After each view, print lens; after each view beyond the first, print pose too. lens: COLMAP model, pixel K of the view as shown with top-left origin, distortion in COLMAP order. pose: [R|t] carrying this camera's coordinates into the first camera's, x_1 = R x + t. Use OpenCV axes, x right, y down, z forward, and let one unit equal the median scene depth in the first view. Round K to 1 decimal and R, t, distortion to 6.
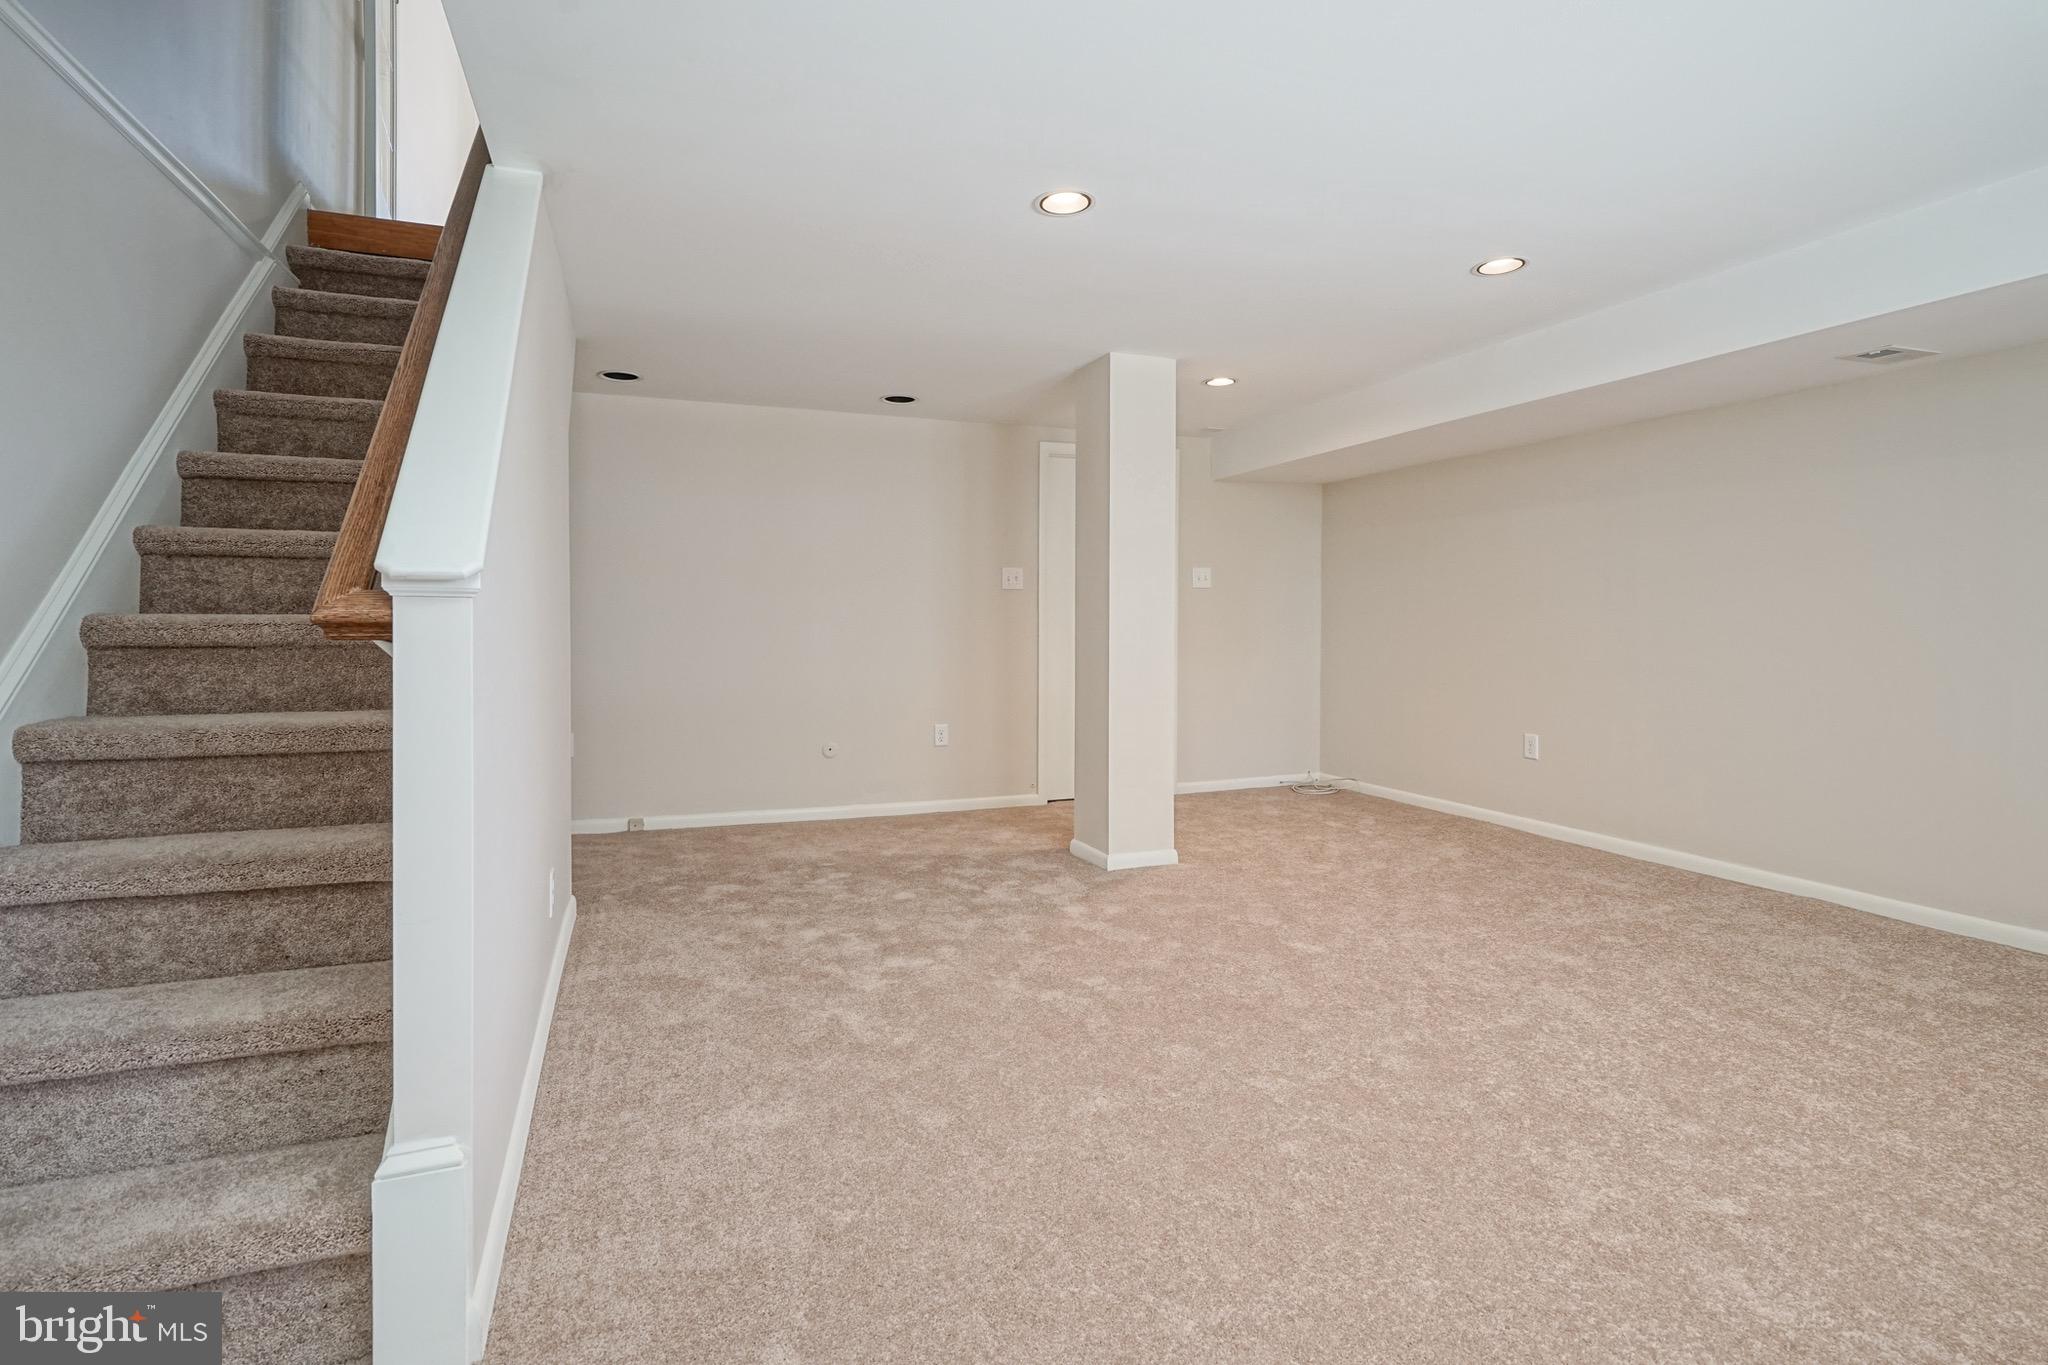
lens RADIAL K [[920.6, 0, 1039.5], [0, 920.6, 679.1], [0, 0, 1]] dist [-0.004919, 0.001003]
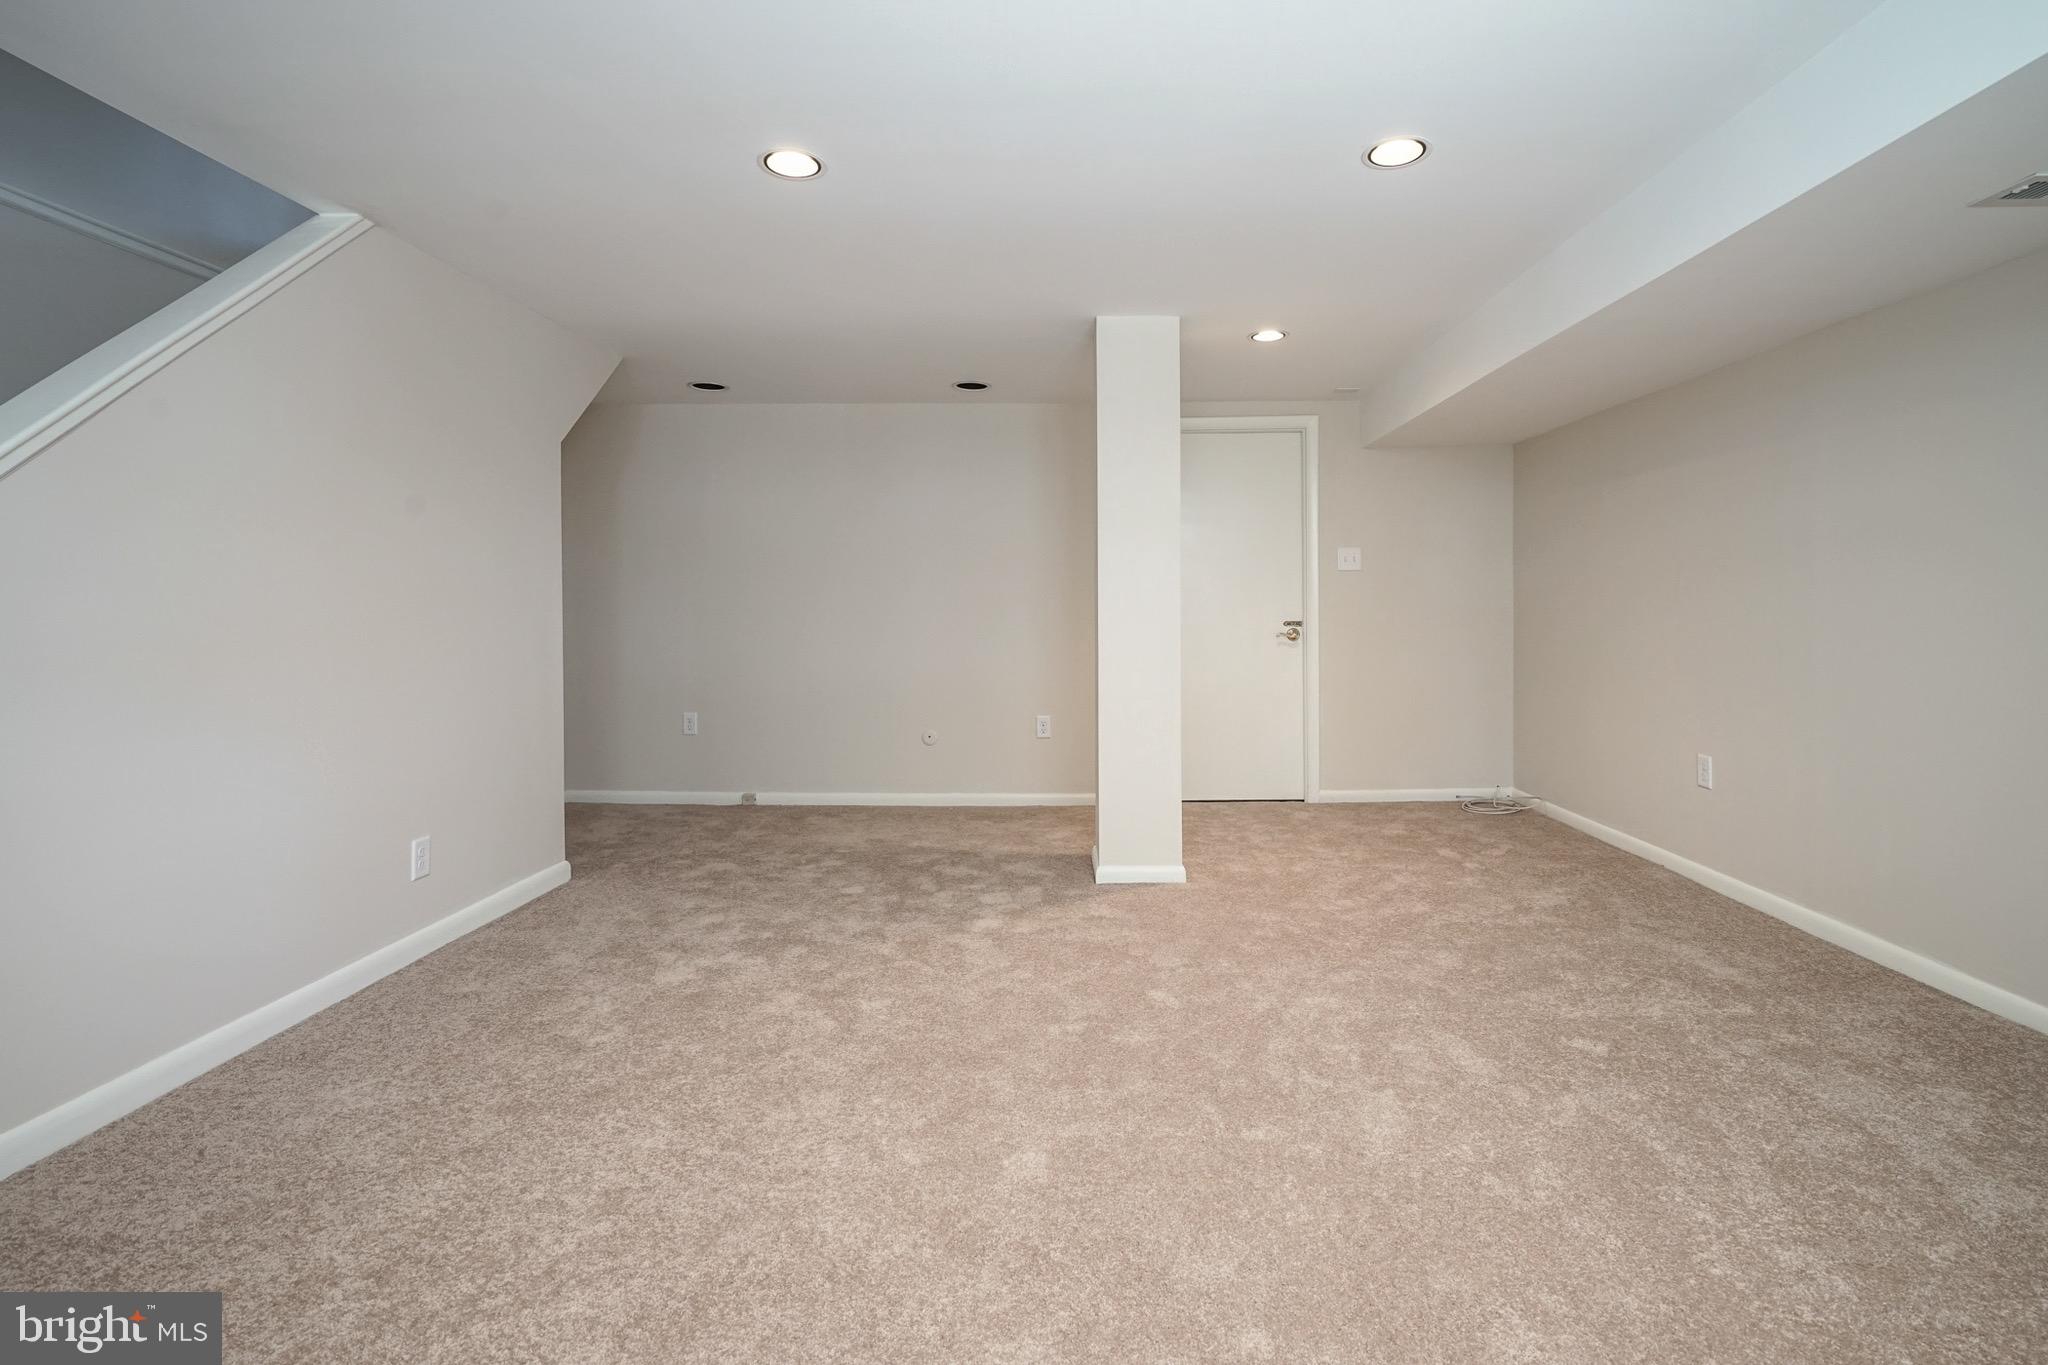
lens RADIAL K [[920.6, 0, 1039.5], [0, 920.6, 679.1], [0, 0, 1]] dist [-0.004919, 0.001003]
pose [[0.943644, 0.020989, -0.330297, 0.336344], [-0.015983, 0.999713, 0.017864, -0.011223], [0.330577, -0.011578, 0.943708, 0.124163]]
